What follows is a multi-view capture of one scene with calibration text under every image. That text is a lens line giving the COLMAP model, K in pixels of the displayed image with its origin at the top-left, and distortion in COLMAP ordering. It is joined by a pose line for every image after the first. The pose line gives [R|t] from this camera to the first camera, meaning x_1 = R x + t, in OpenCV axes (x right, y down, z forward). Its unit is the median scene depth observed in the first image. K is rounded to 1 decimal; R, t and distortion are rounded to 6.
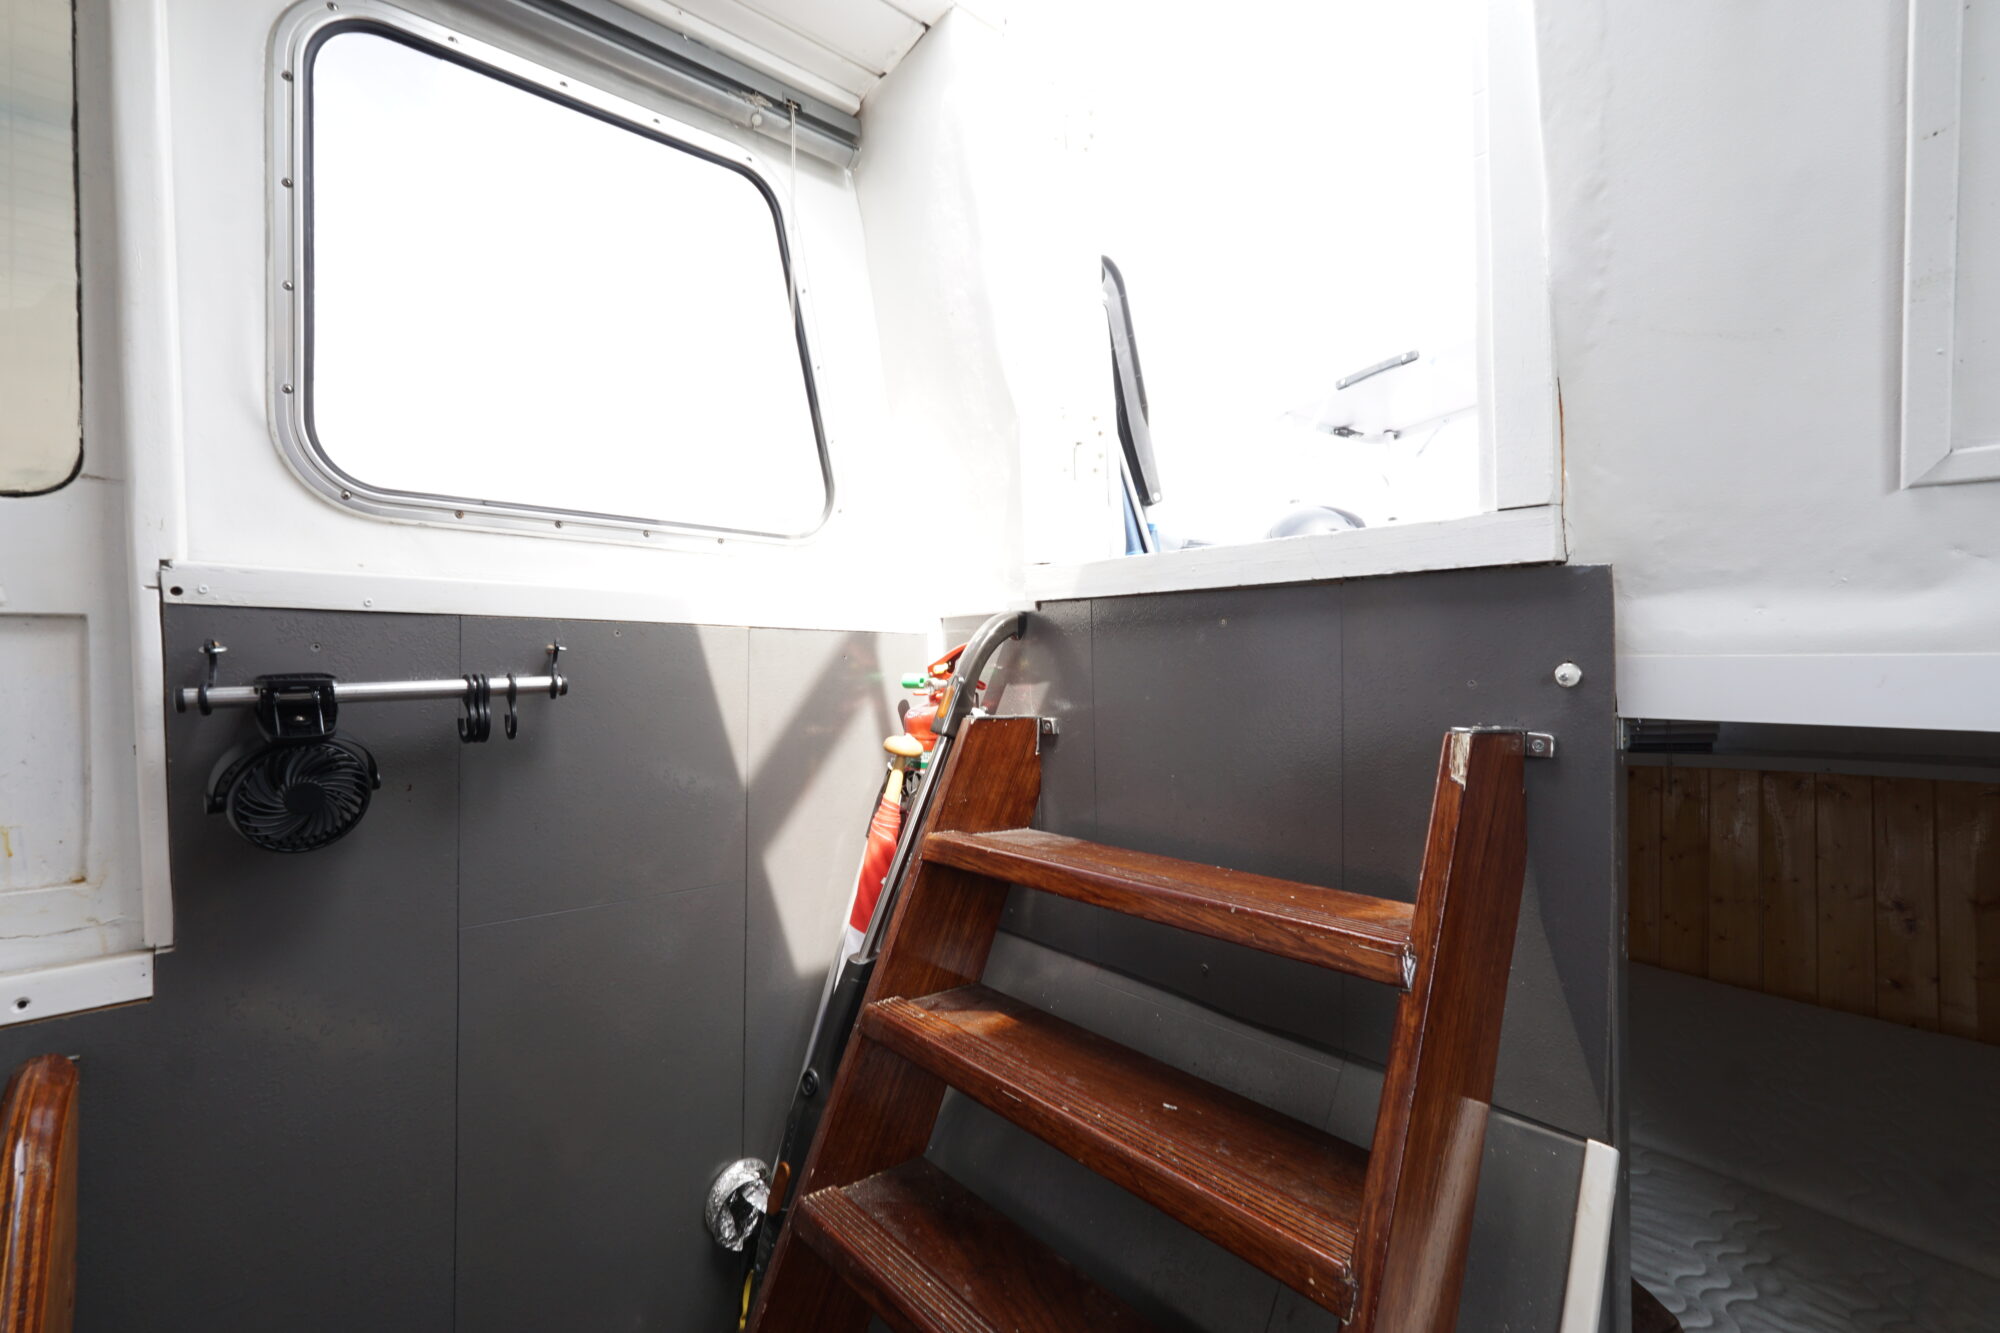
lens RADIAL K [[865.2, 0, 996.6], [0, 865.2, 664.5], [0, 0, 1]] dist [-0.017216, 0.007271]
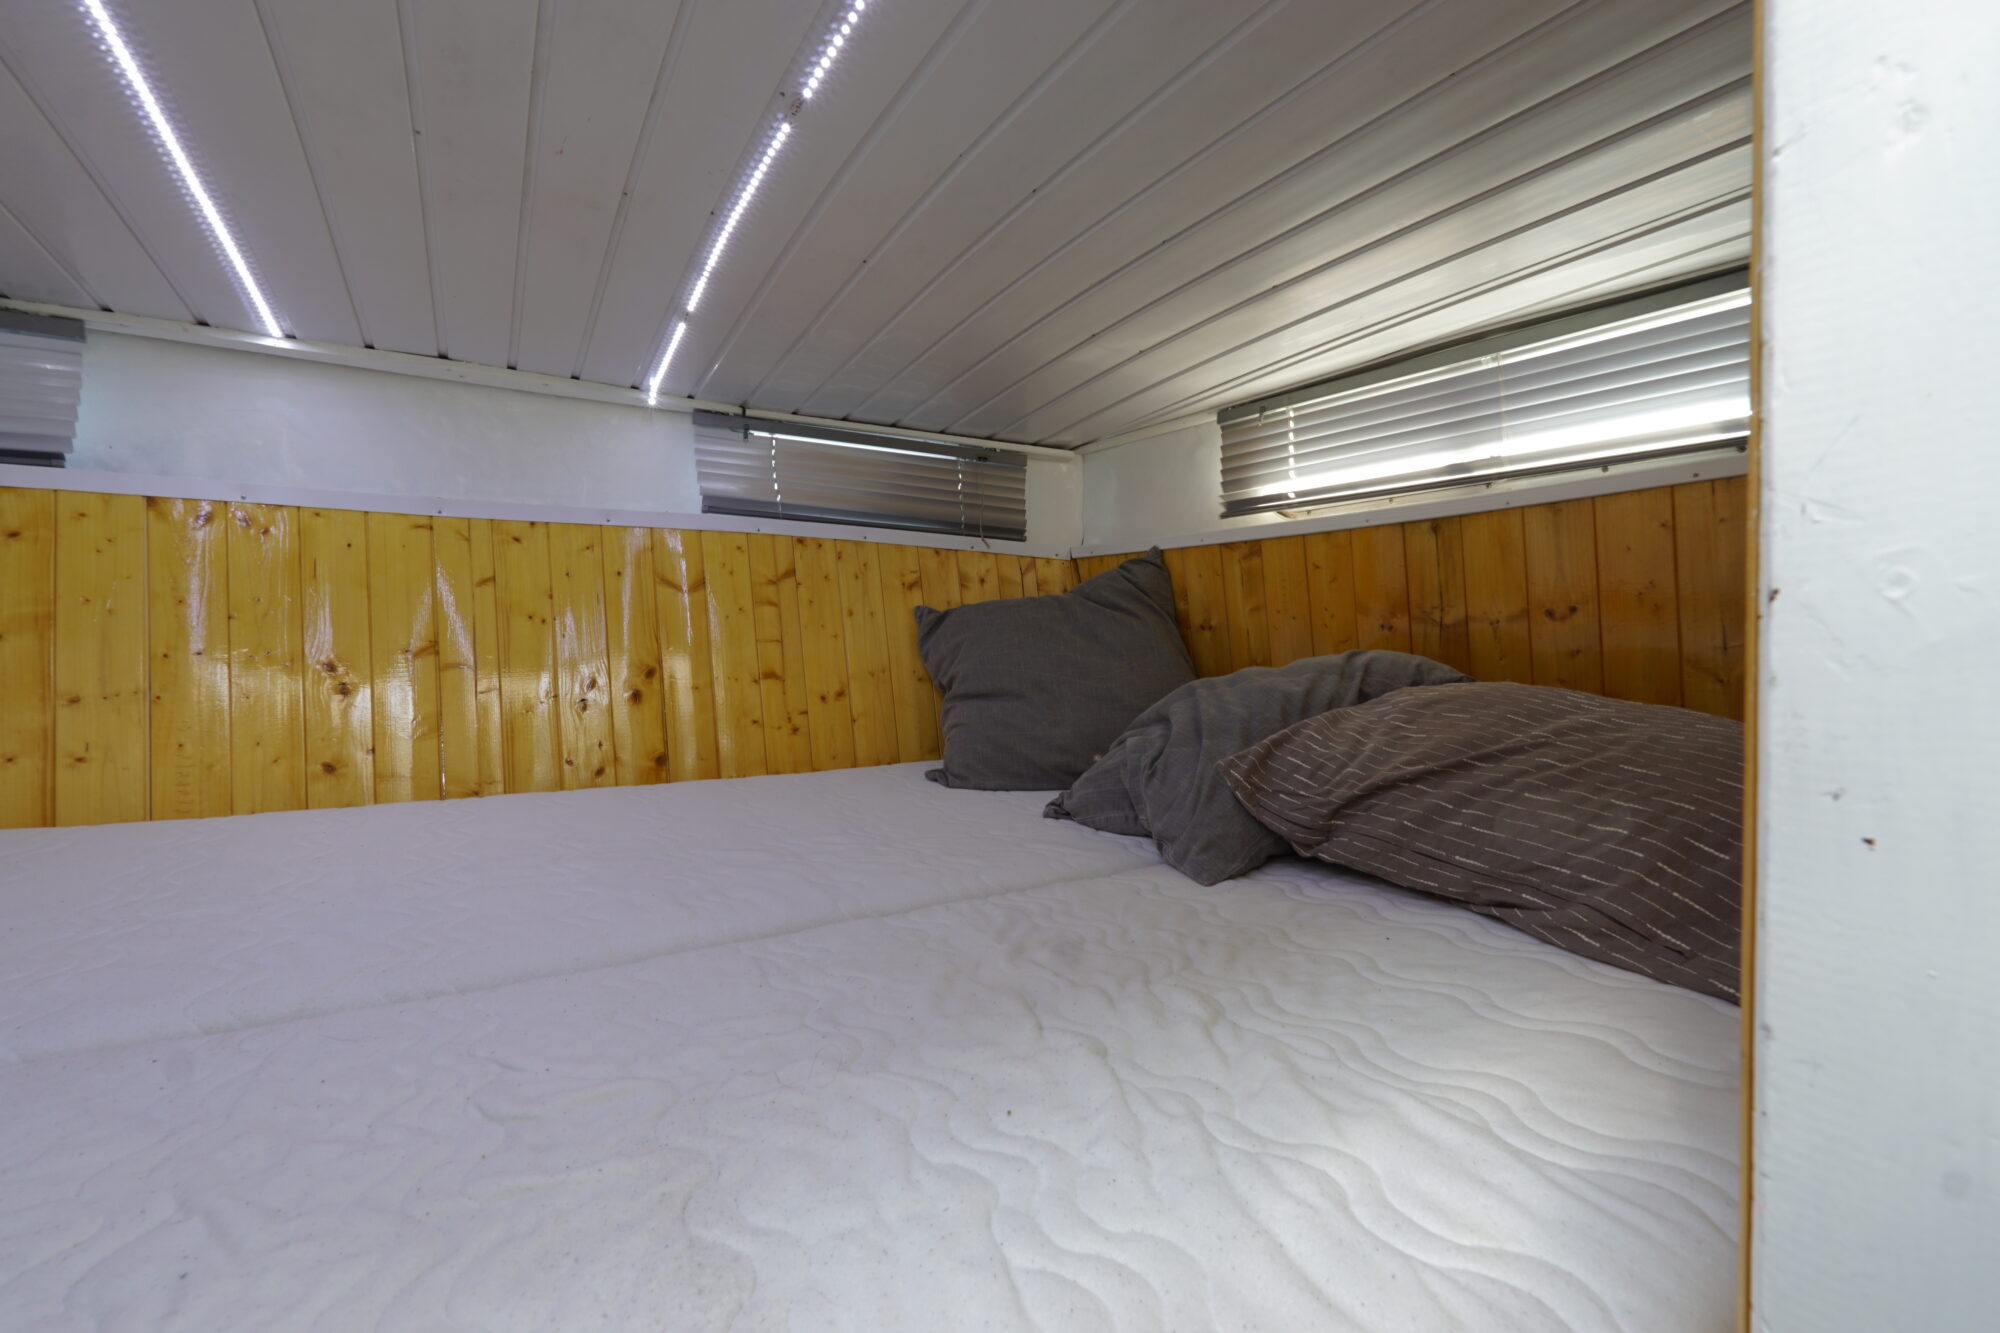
lens RADIAL K [[865.2, 0, 997.2], [0, 865.2, 666.0], [0, 0, 1]] dist [-0.017216, 0.007271]
pose [[0.161919, 0.004259, 0.986795, 0.737722], [0.029737, 0.999515, -0.009193, 0.587532], [-0.986356, 0.030832, 0.161714, 0.536120]]
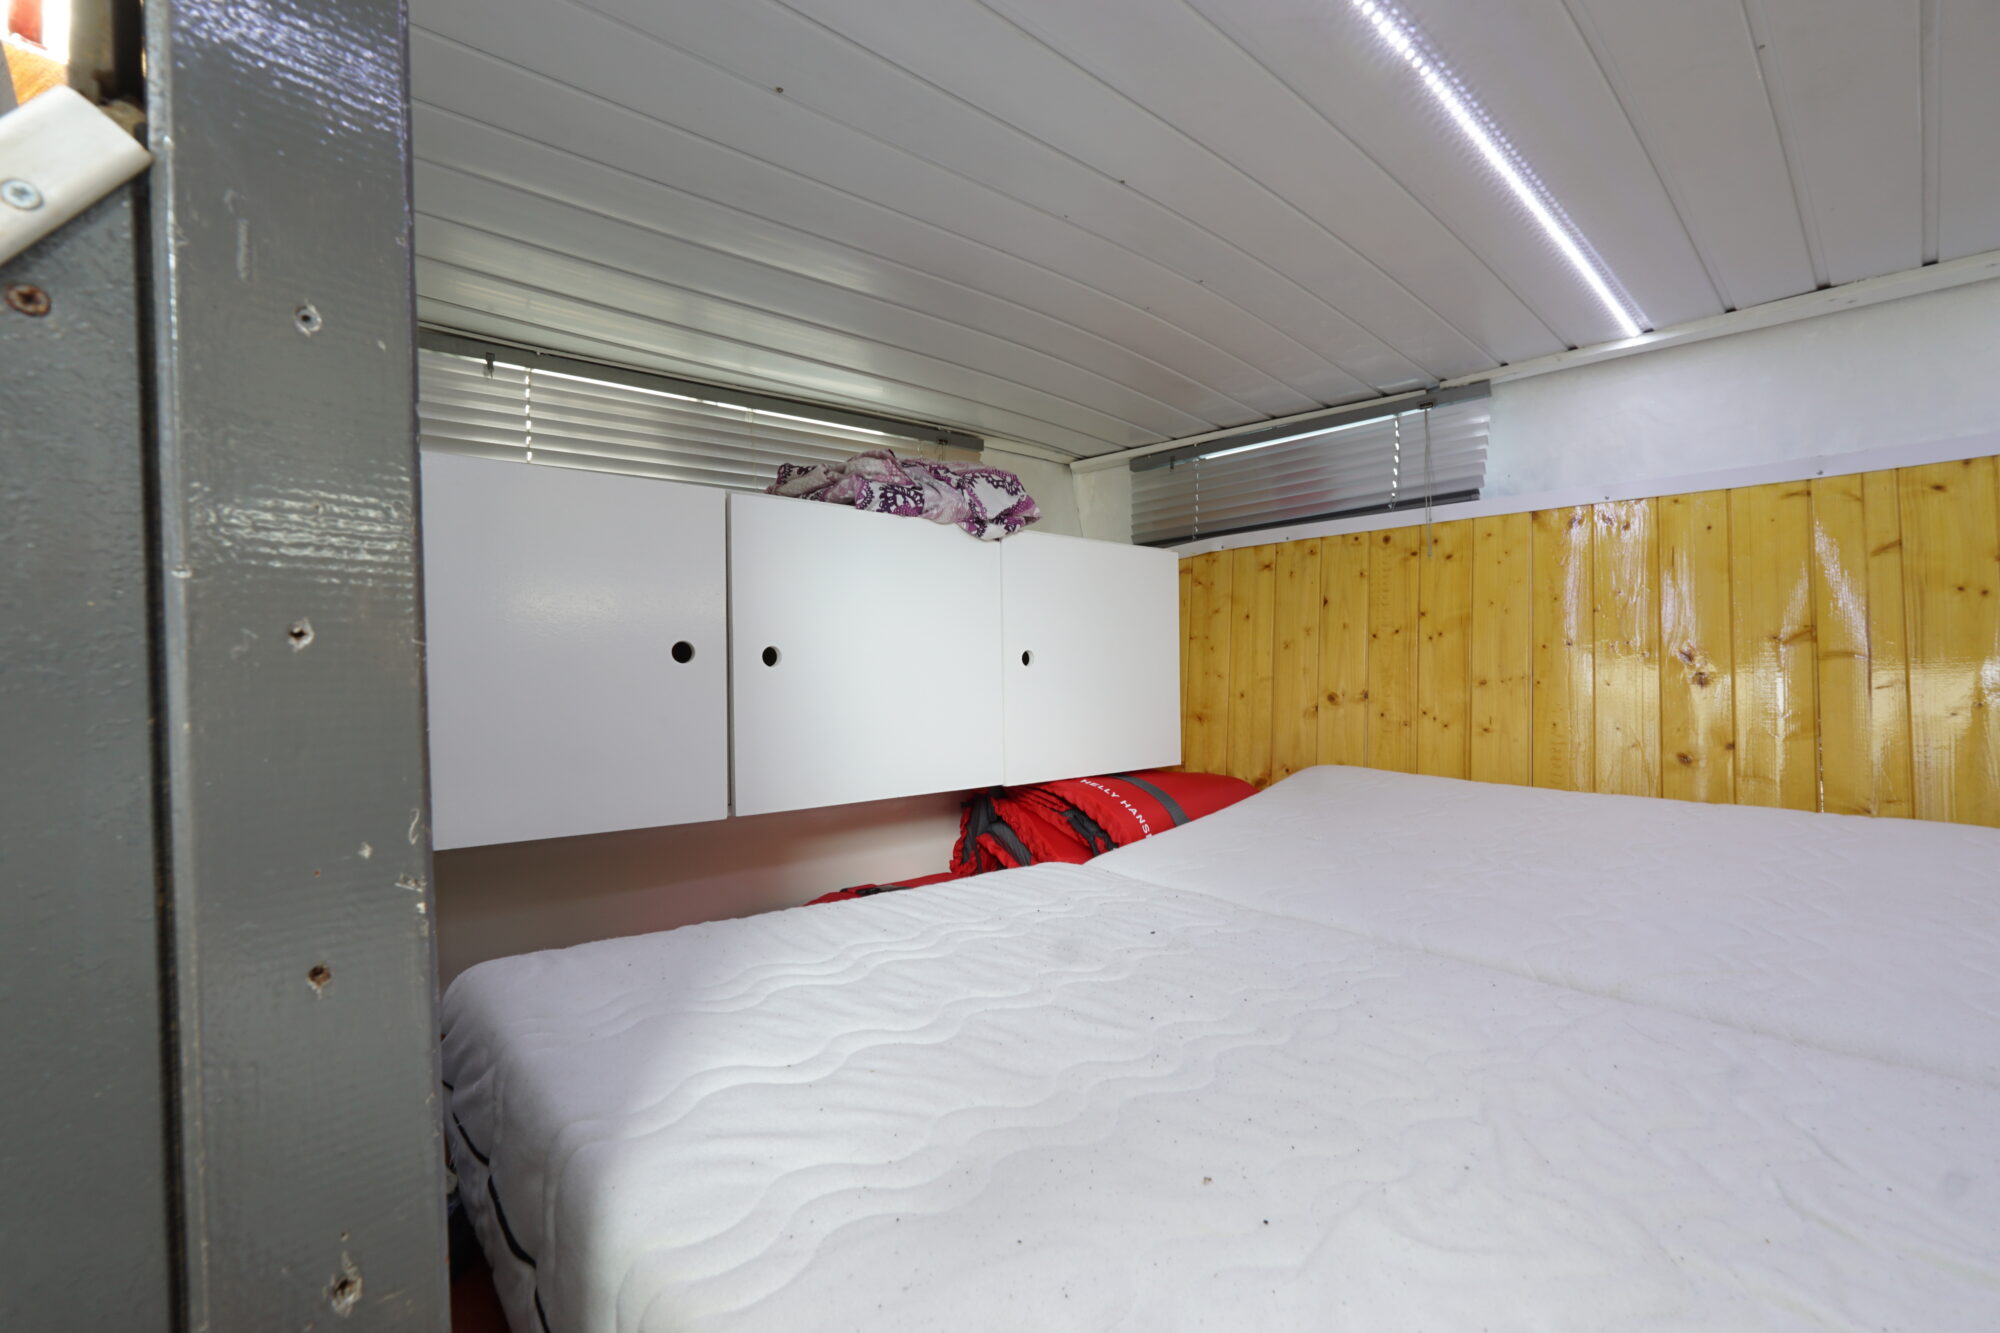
lens RADIAL K [[865.2, 0, 994.0], [0, 865.2, 668.6], [0, 0, 1]] dist [-0.017216, 0.007271]
pose [[0.999303, -0.000018, 0.037334, 0.792683], [0.000662, 0.999851, -0.017227, 0.586981], [-0.037328, 0.017239, 0.999154, 0.512218]]
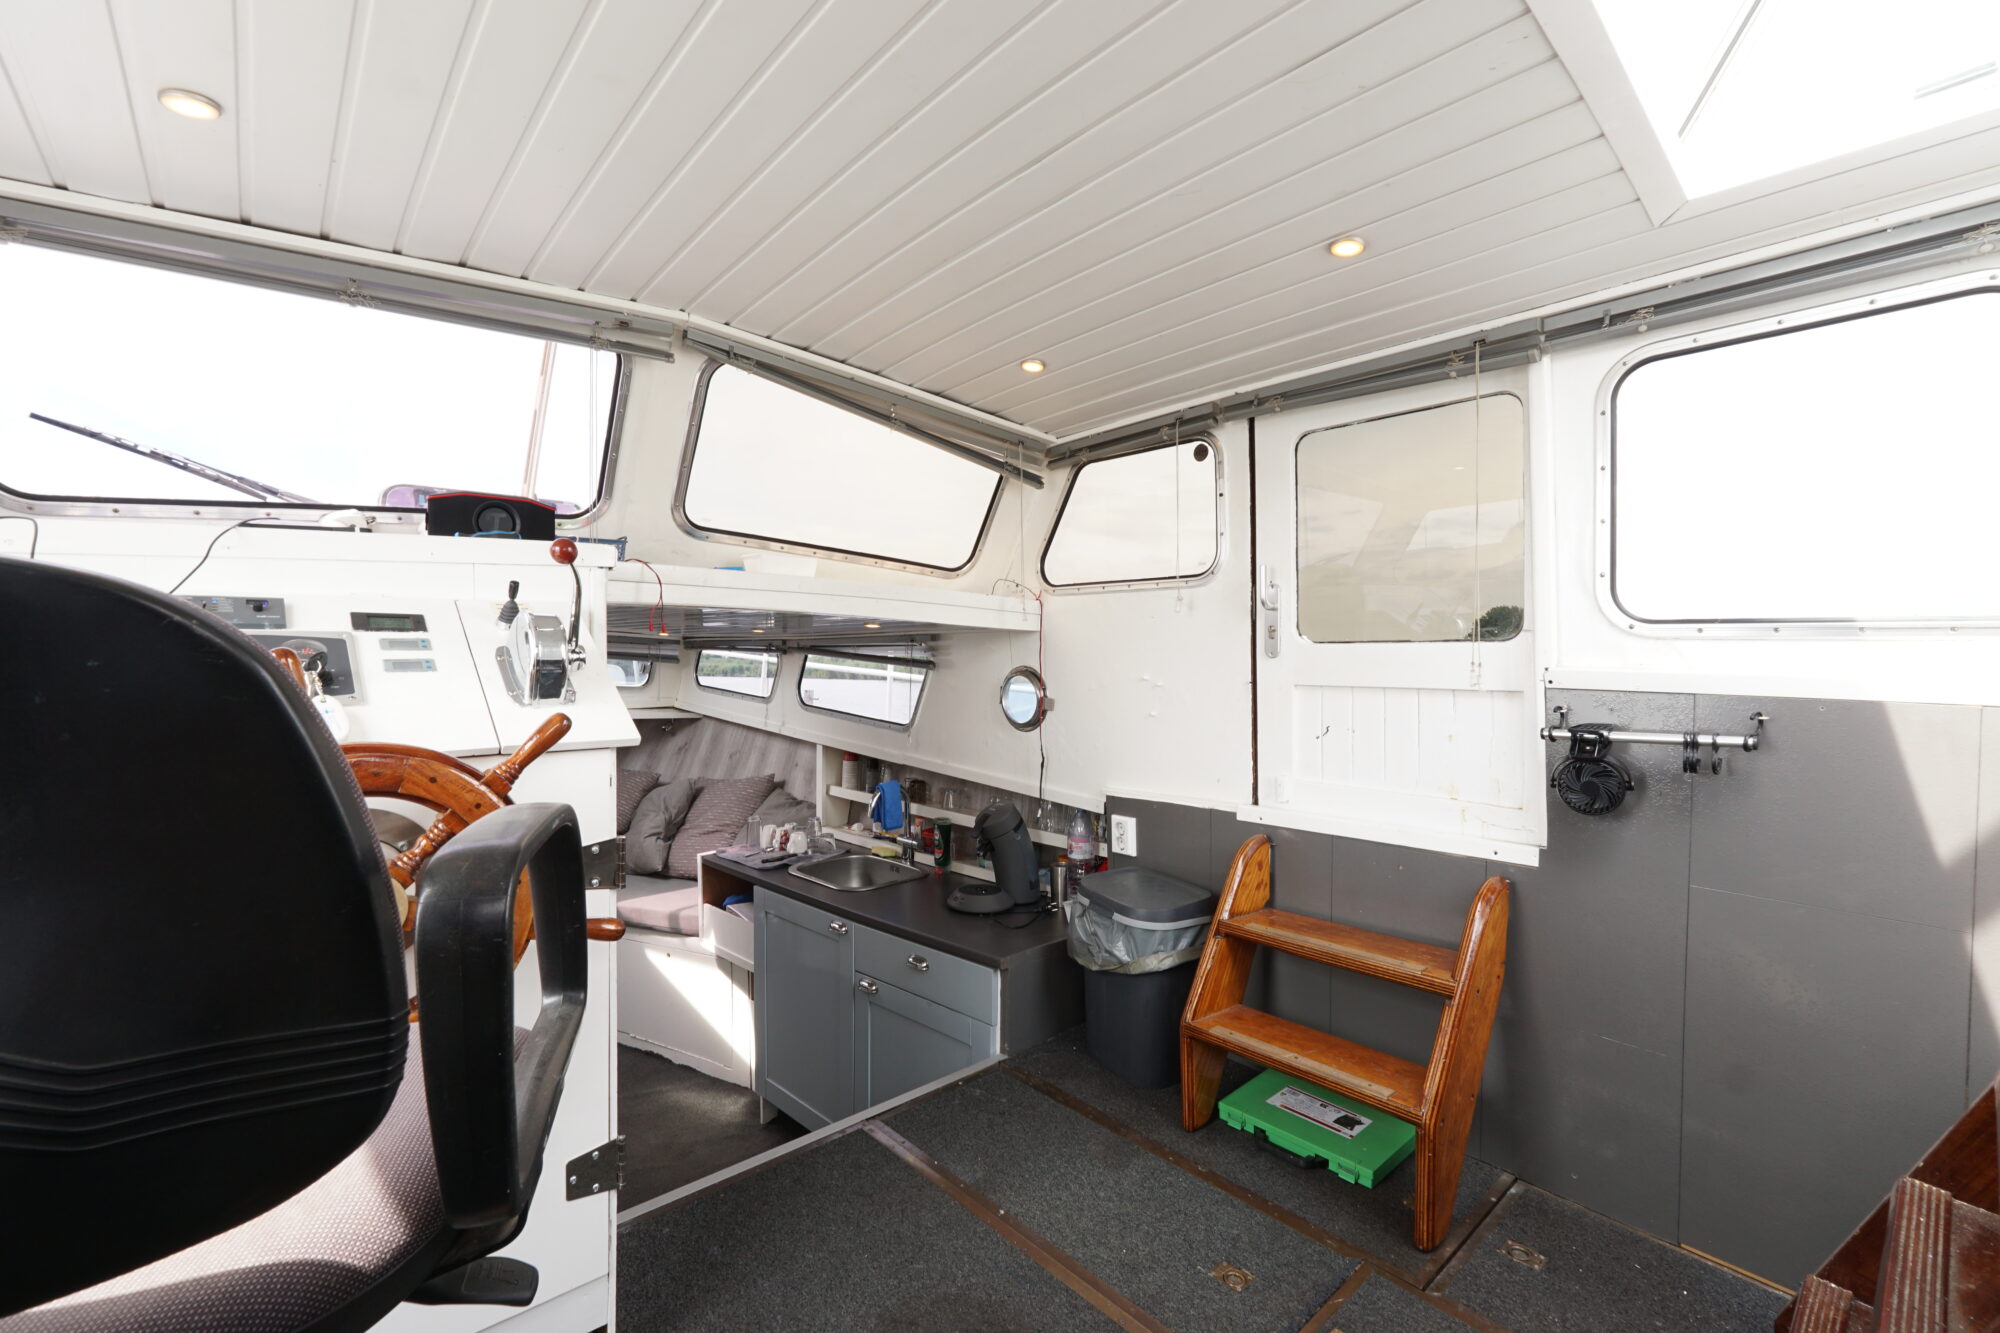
lens RADIAL K [[865.2, 0, 993.0], [0, 865.2, 664.0], [0, 0, 1]] dist [-0.017216, 0.007271]
pose [[-0.014194, 0.018904, -0.999721, 1.029896], [-0.006341, 0.999799, 0.018995, -0.138432], [0.999879, 0.006609, -0.014071, -0.310799]]
